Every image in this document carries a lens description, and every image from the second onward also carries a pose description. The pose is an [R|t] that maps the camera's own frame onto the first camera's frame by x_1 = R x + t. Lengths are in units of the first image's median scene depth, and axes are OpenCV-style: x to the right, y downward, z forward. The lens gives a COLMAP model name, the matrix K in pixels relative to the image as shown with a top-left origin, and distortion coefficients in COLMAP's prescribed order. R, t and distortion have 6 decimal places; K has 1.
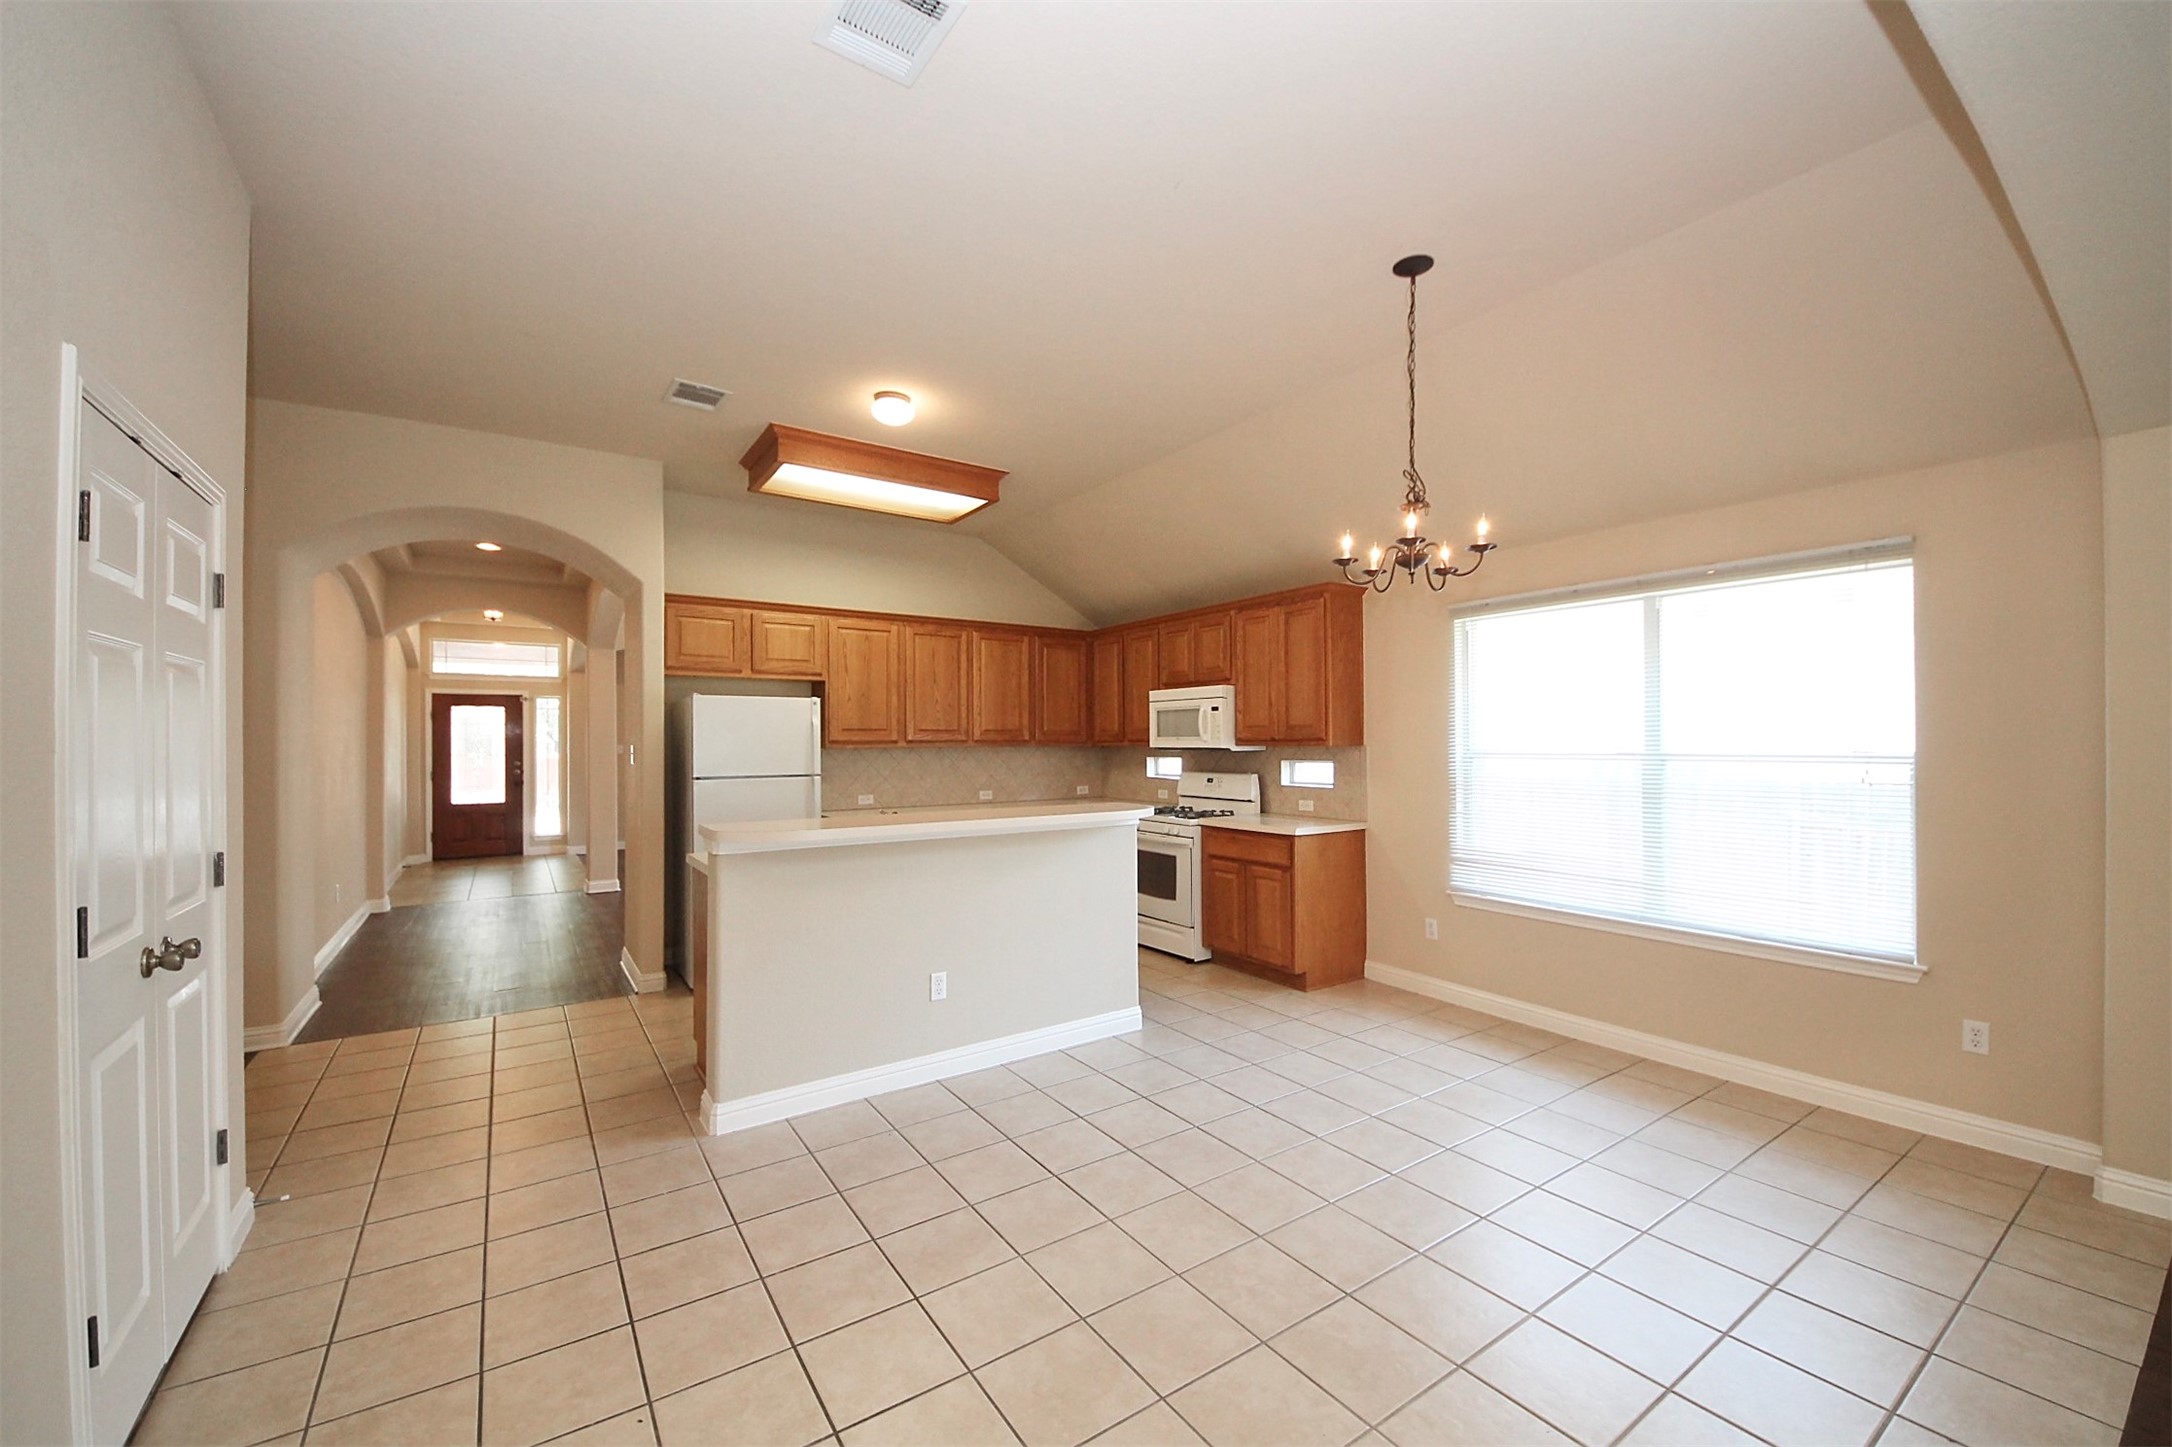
lens RADIAL K [[885.6, 0, 1137.9], [0, 885.6, 746.3], [0, 0, 1]] dist [0.000186, -0.000006]
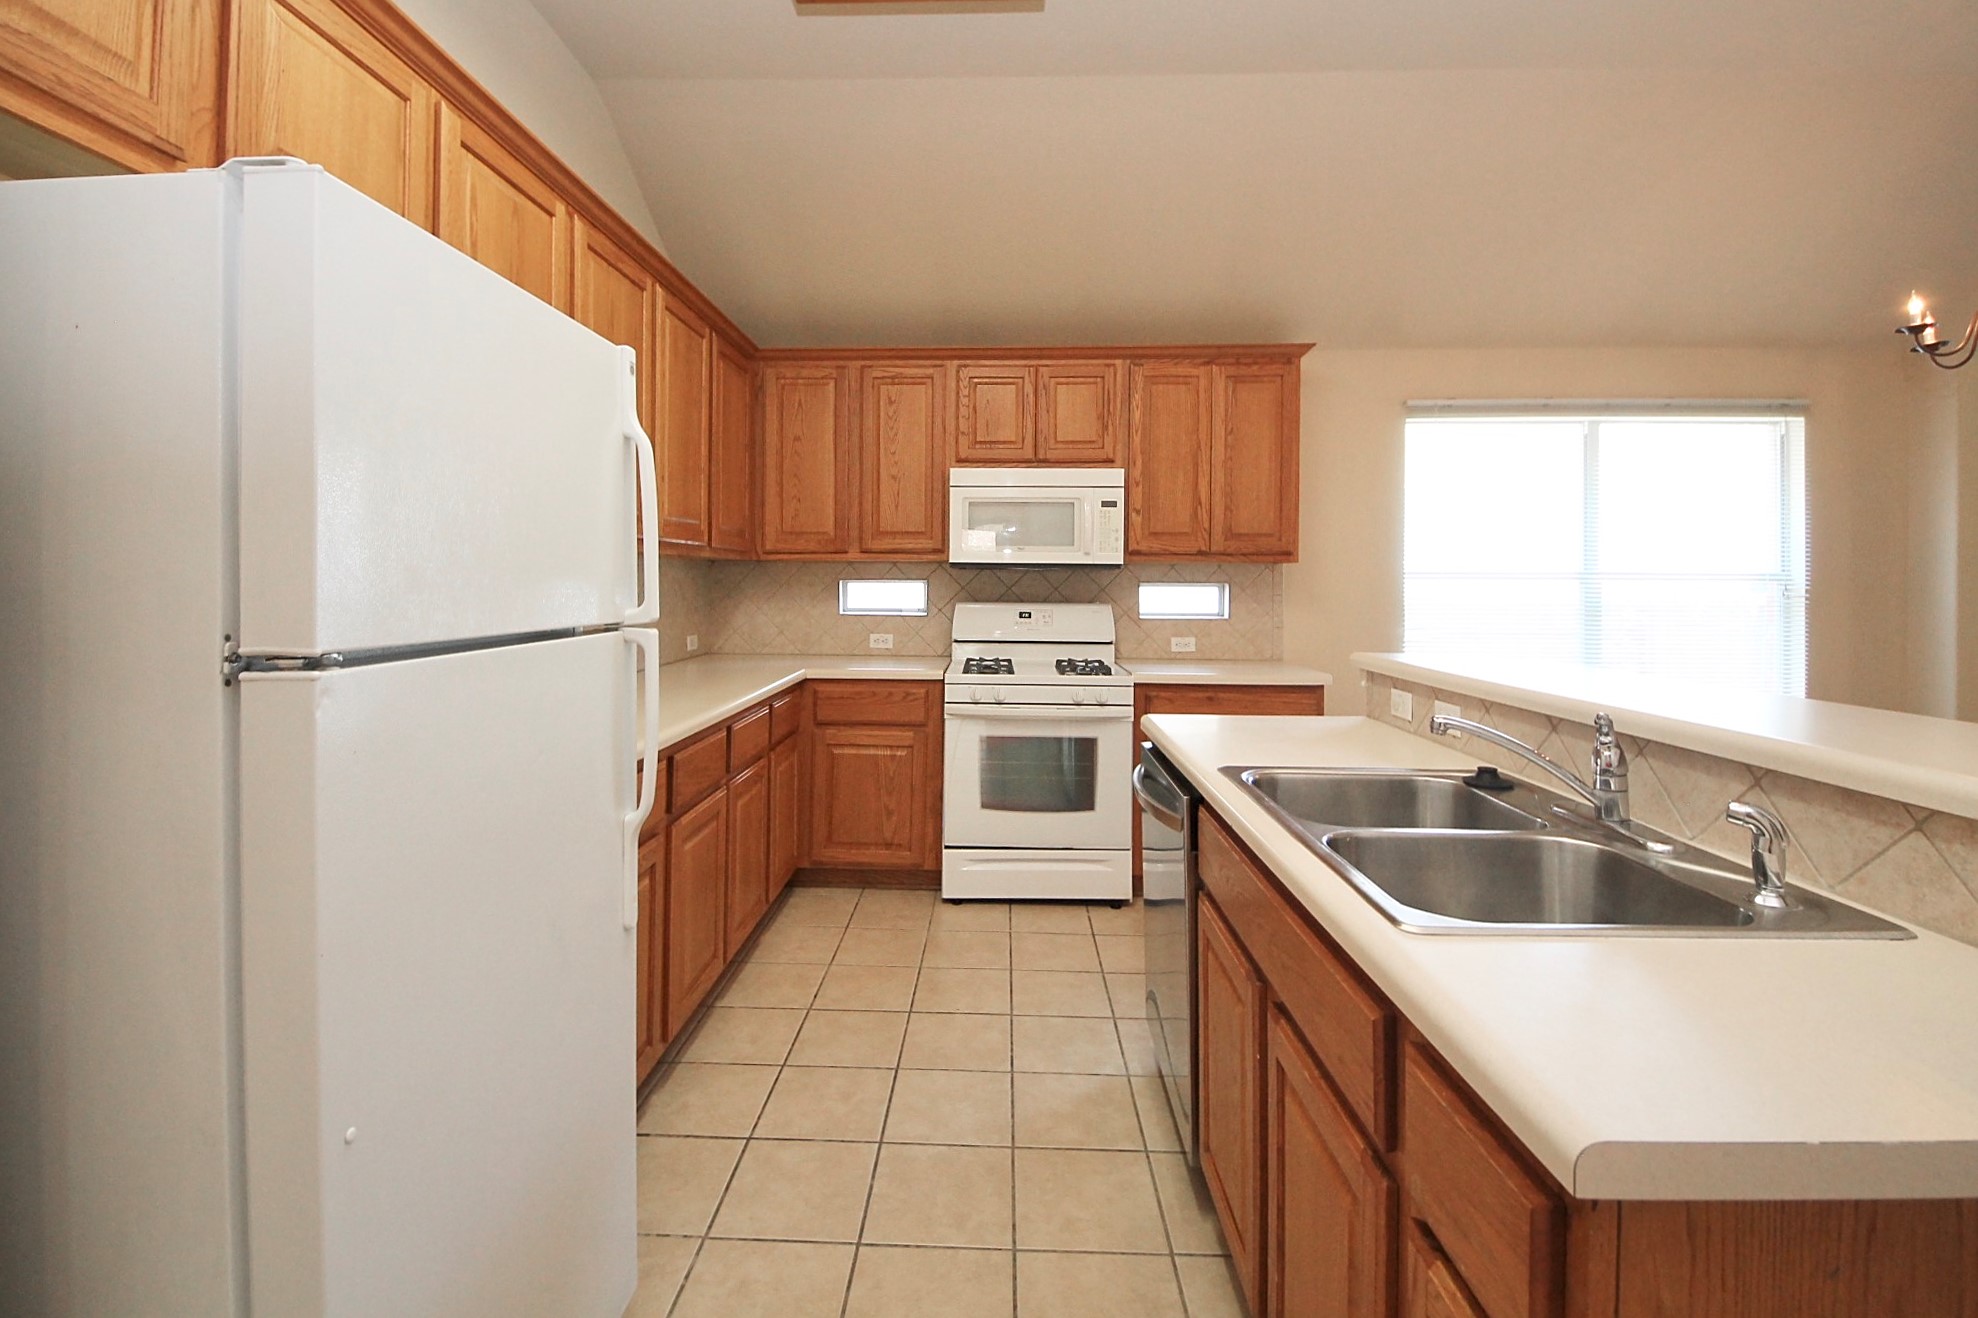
lens RADIAL K [[862.6, 0, 984.8], [0, 862.6, 587.8], [0, 0, 1]] dist [0.002963, 0.000075]
pose [[0.602638, -0.000309, 0.798014, -0.469181], [-0.002525, 0.999994, 0.002294, 0.018135], [-0.798010, -0.003397, 0.602634, 0.680398]]
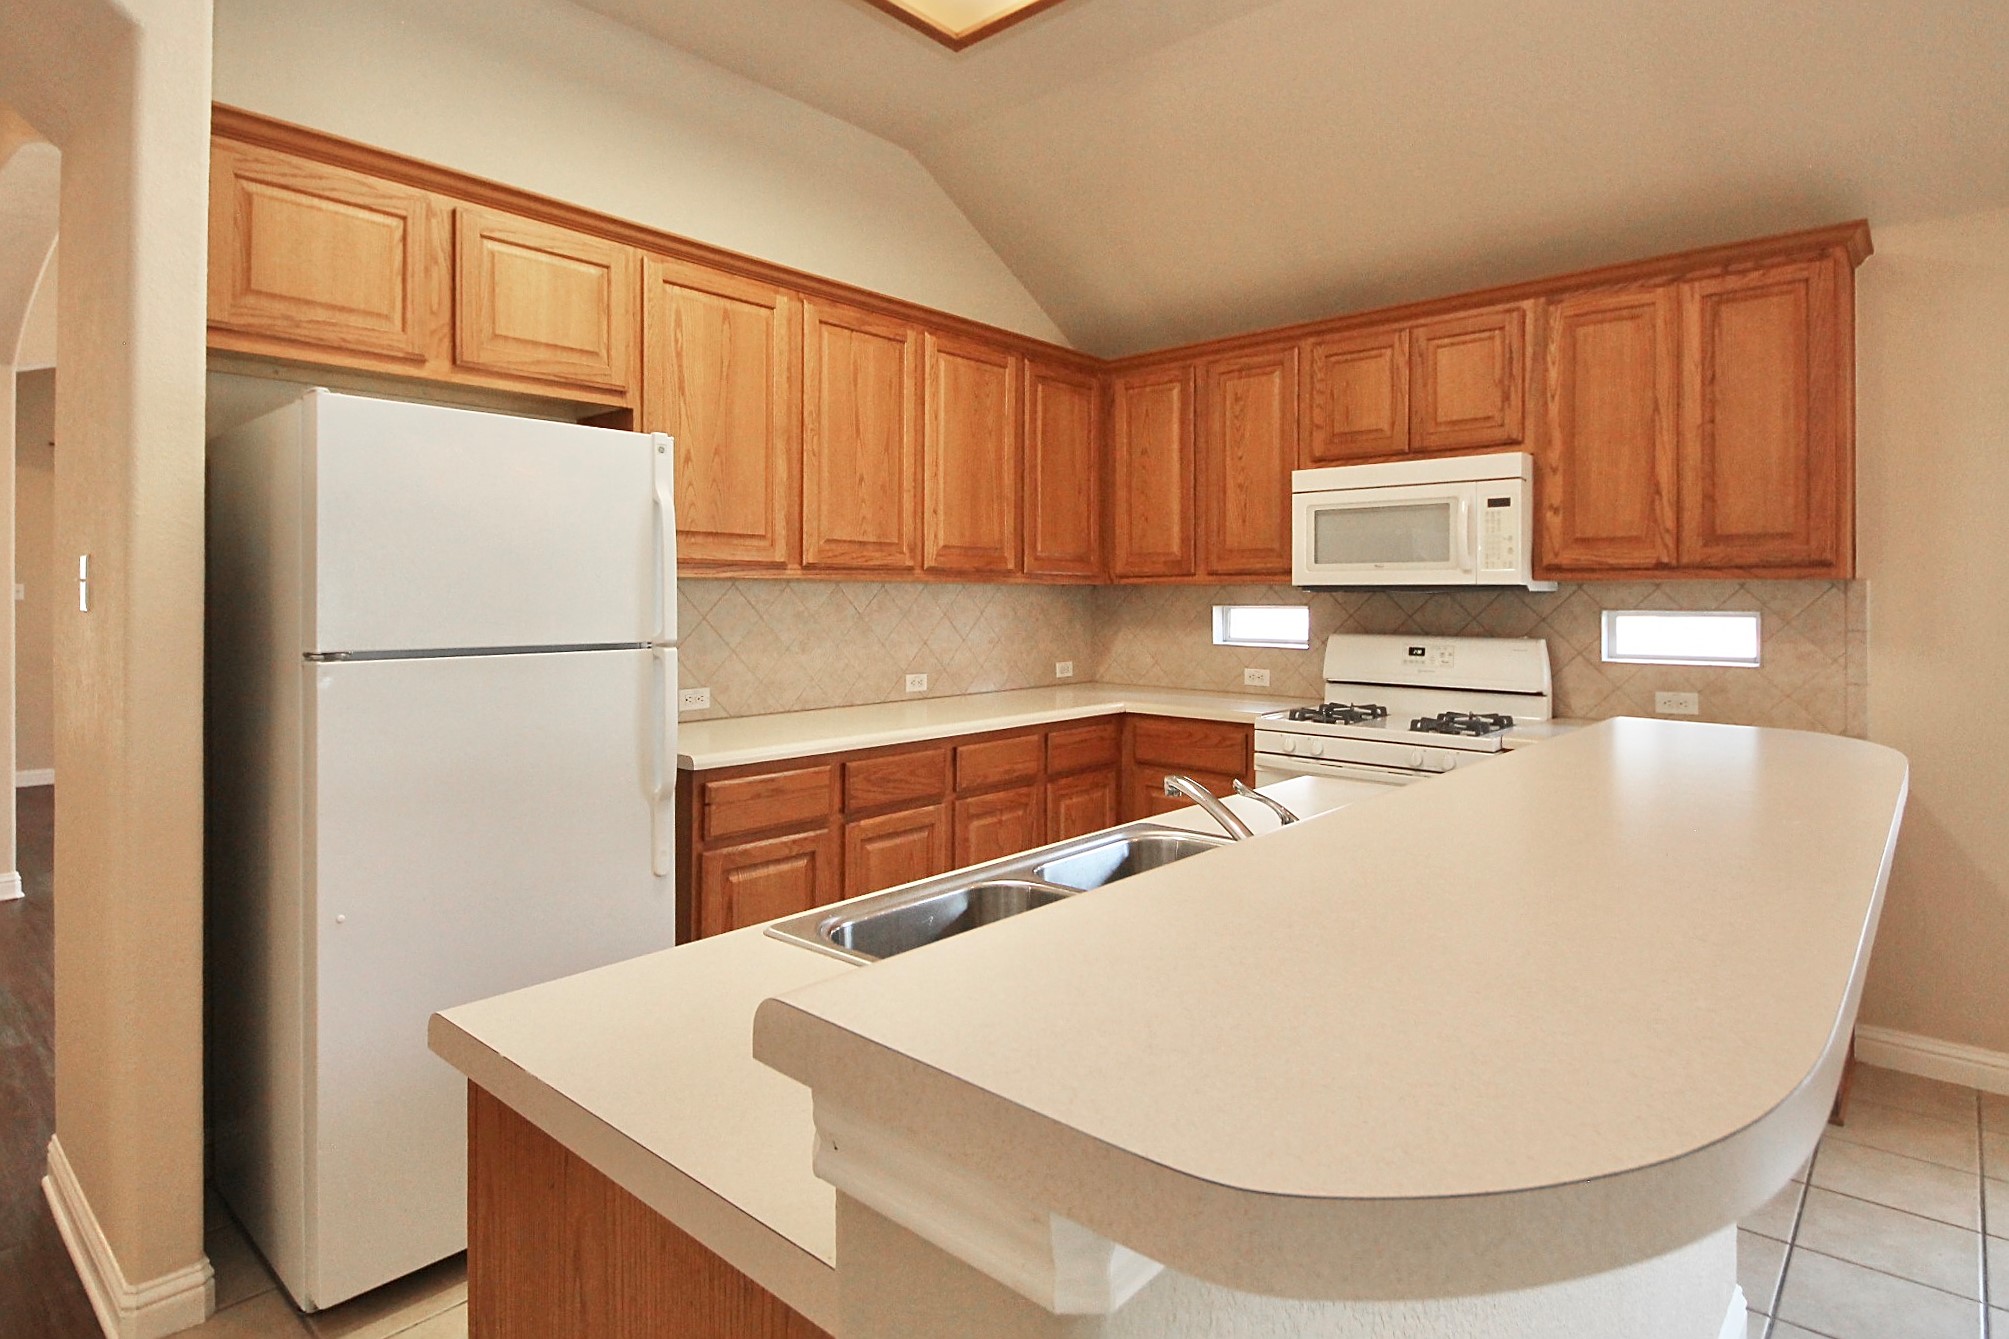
lens RADIAL K [[1062.6, 0, 1004.3], [0, 1062.6, 610.2], [0, 0, 1]] dist [-0.004861, -0.001547]
pose [[0.976532, 0.003405, 0.215346, -0.291934], [-0.004601, 0.999977, 0.005054, 0.014000], [-0.215323, -0.005926, 0.976525, 0.492093]]
